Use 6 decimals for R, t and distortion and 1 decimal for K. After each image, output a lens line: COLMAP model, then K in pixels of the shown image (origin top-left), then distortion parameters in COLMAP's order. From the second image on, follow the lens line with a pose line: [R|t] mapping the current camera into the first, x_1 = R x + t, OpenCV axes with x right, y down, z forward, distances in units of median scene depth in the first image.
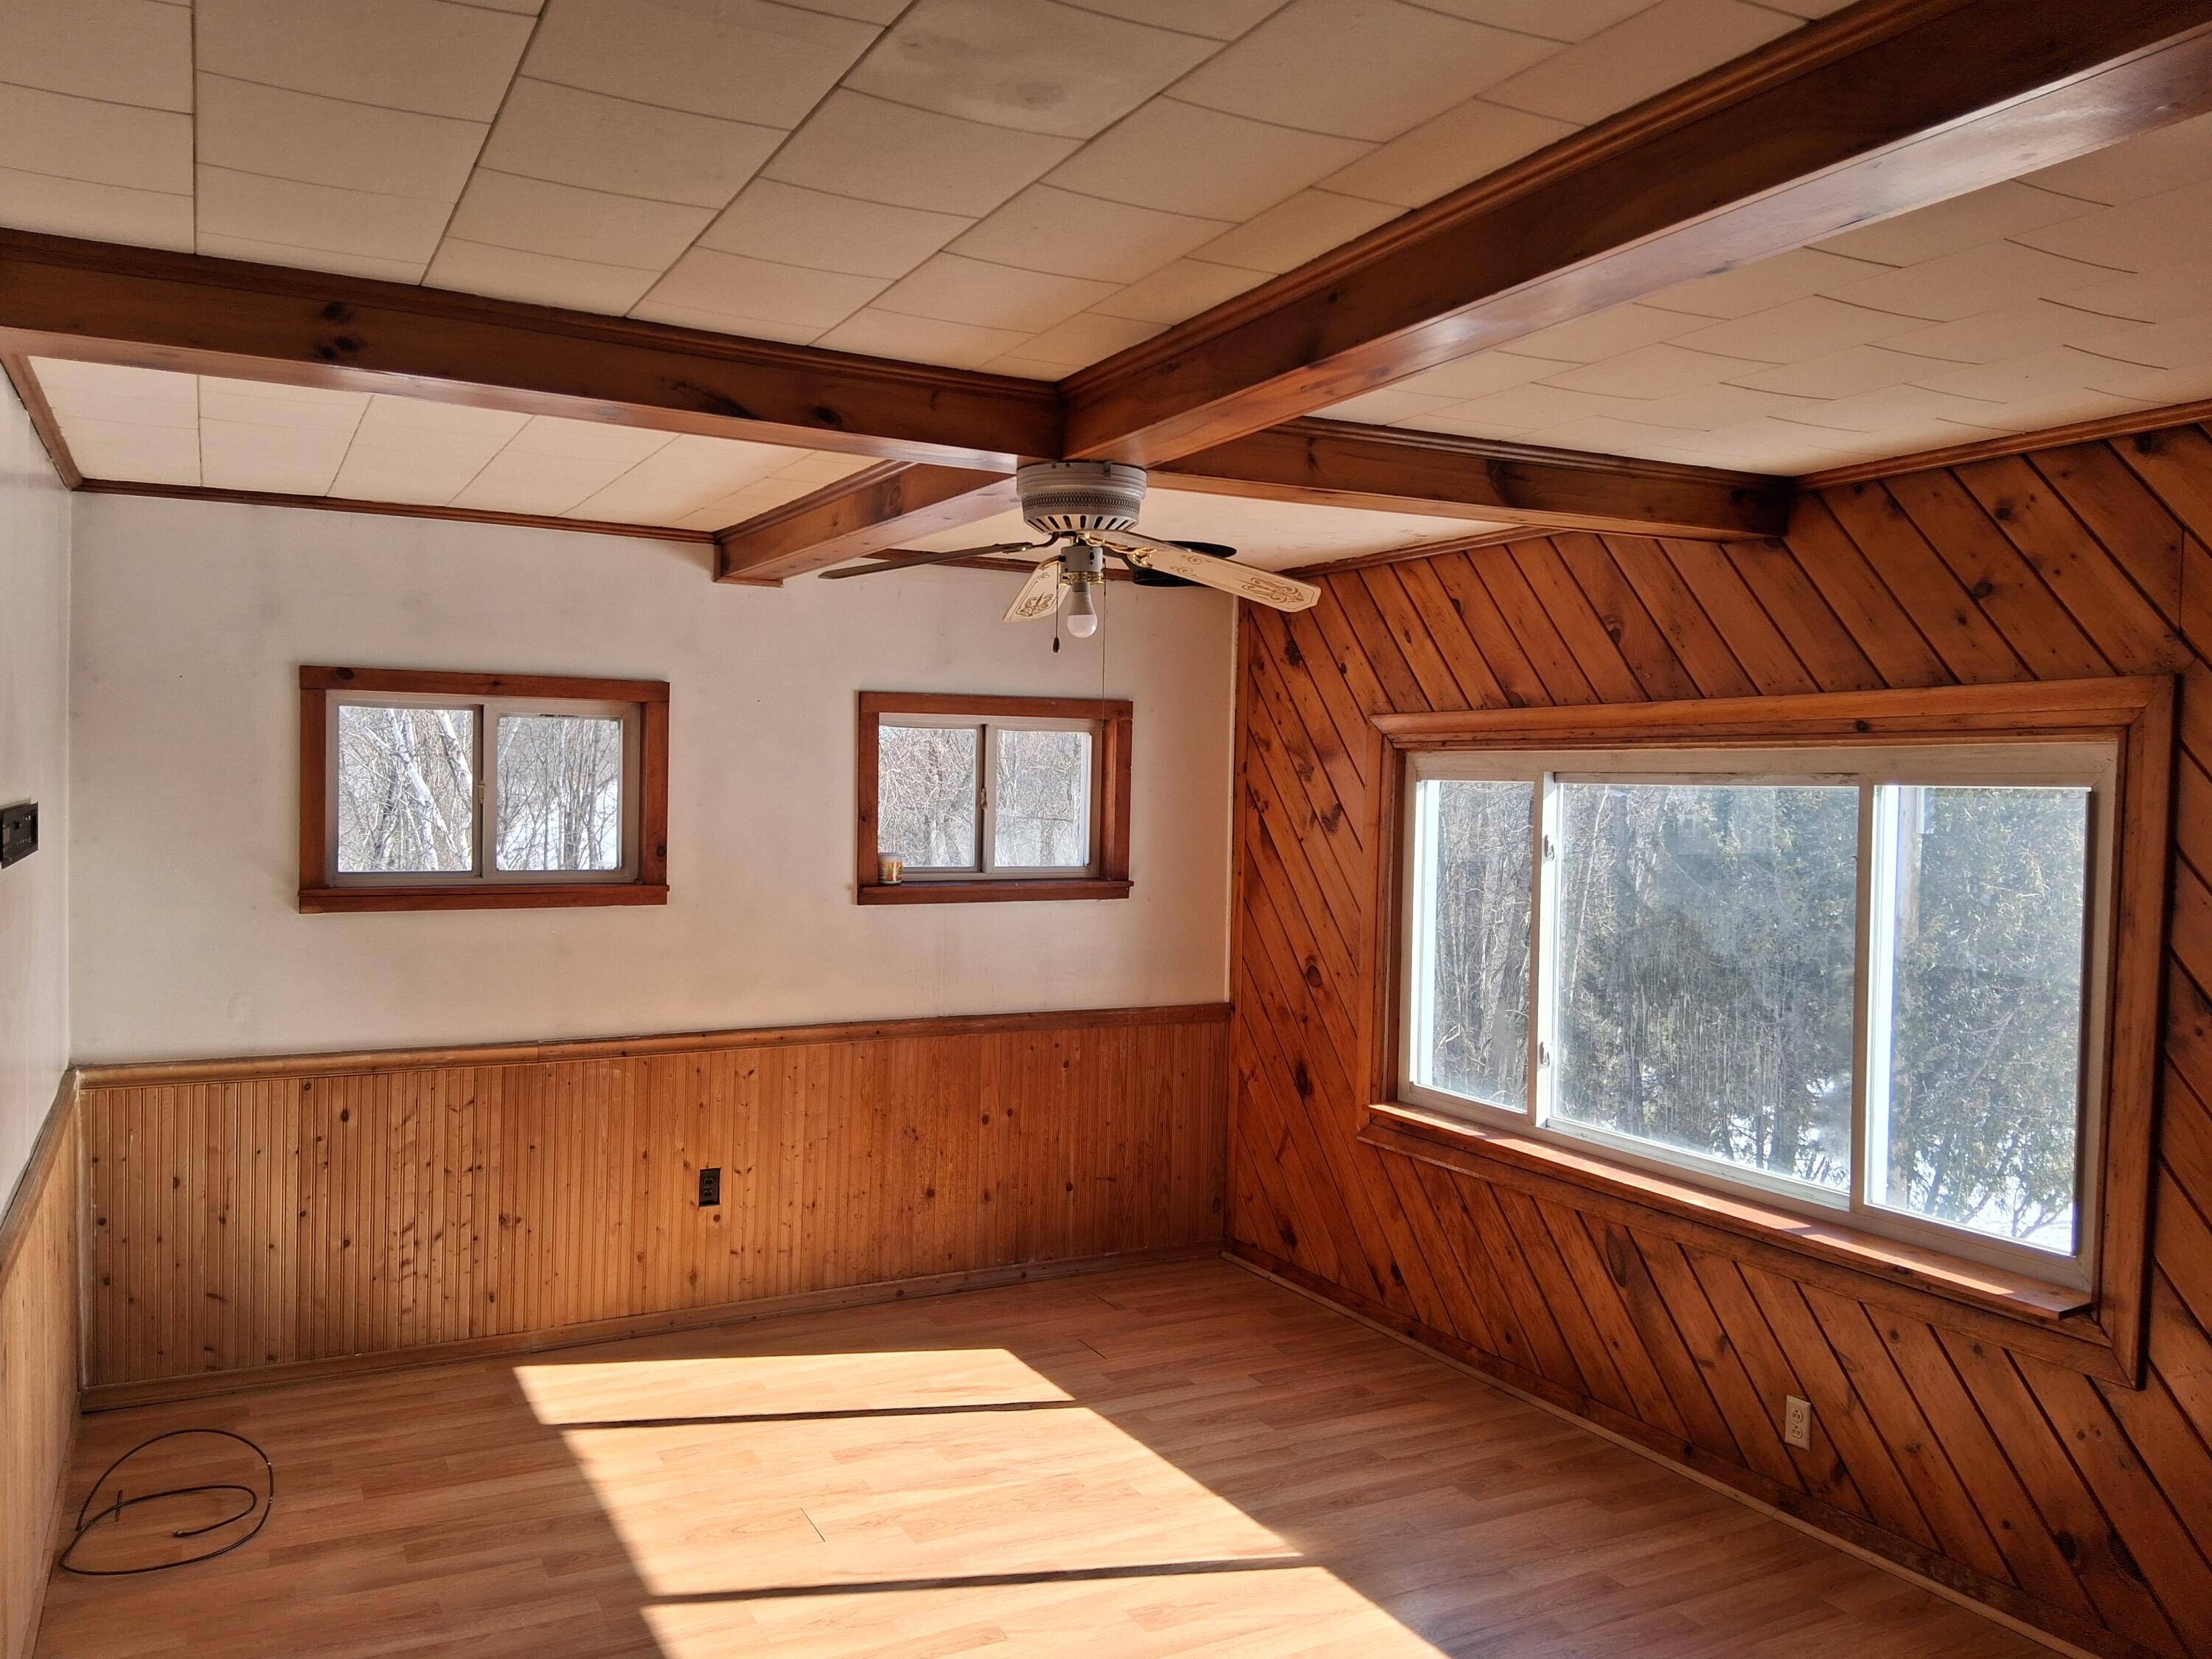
lens RADIAL K [[1702.2, 0, 1106.0], [0, 1702.2, 829.5], [0, 0, 1]] dist [-0.000707, -0.002632]
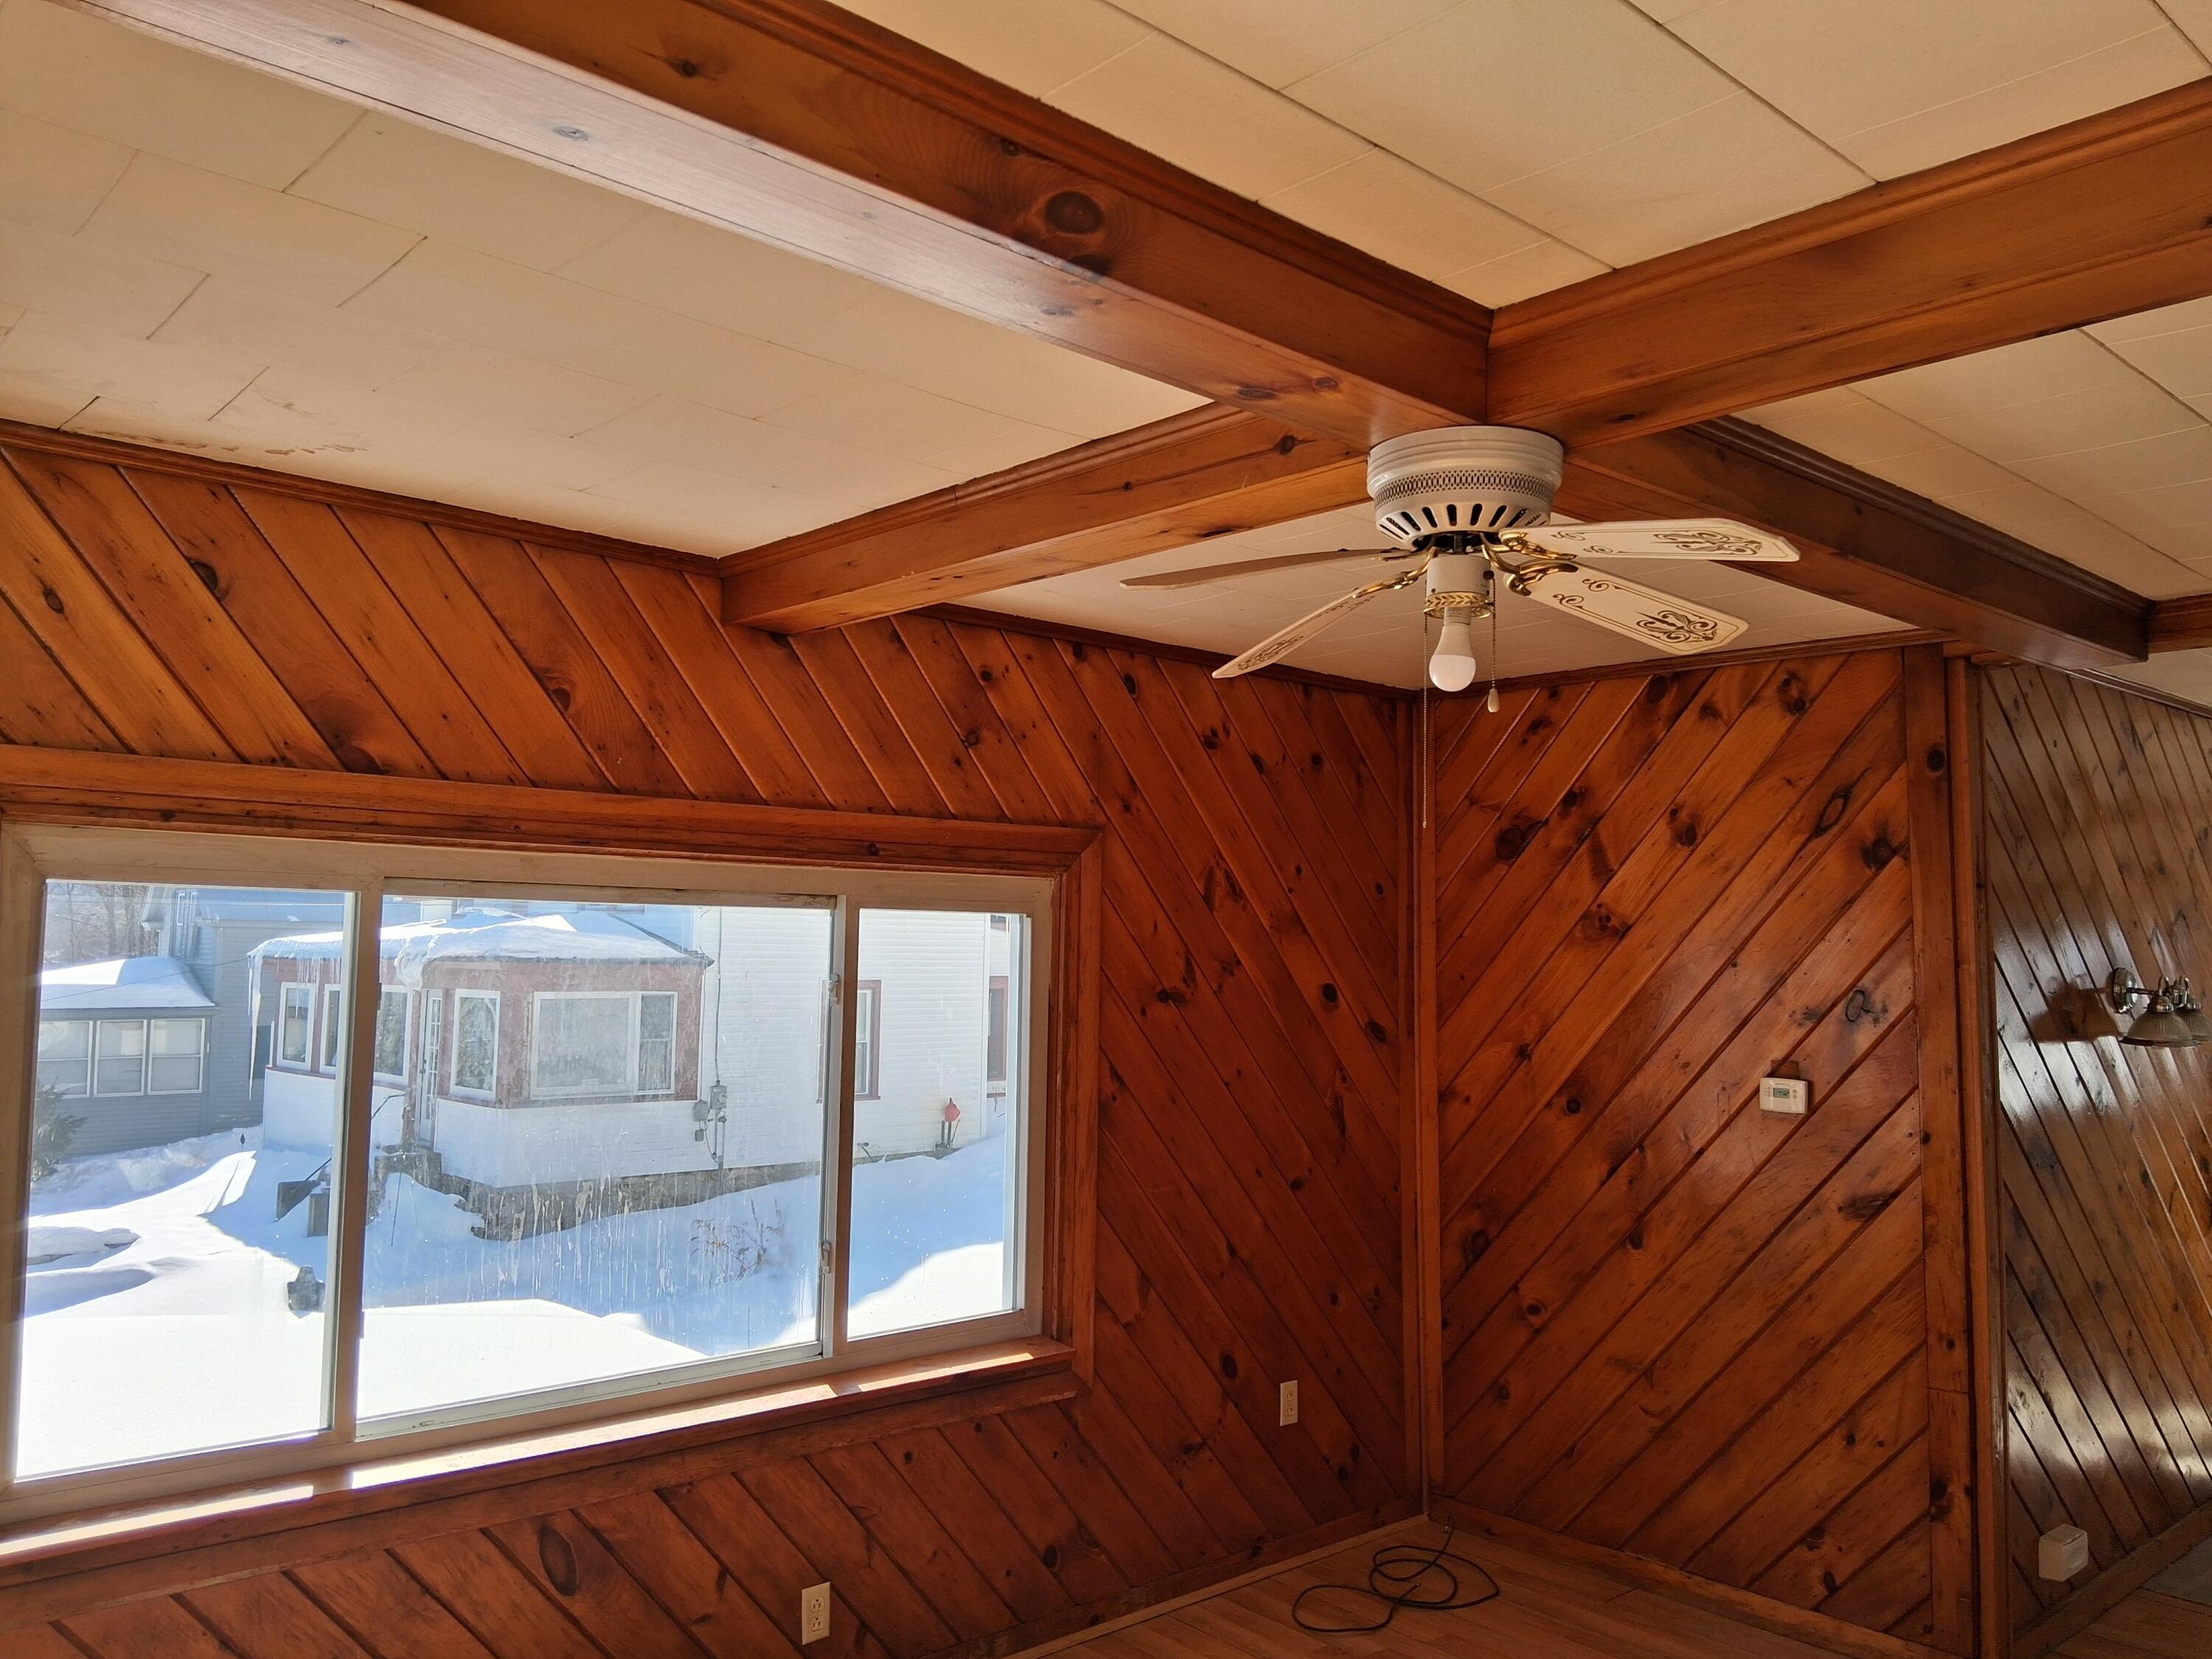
lens RADIAL K [[1602.8, 0, 1106.0], [0, 1602.8, 829.5], [0, 0, 1]] dist [0.127495, -0.181584]
pose [[-0.224100, 0.048004, 0.973383, -0.454989], [0.000258, 0.998789, -0.049197, -0.023272], [-0.974566, -0.010774, -0.223841, 0.965149]]
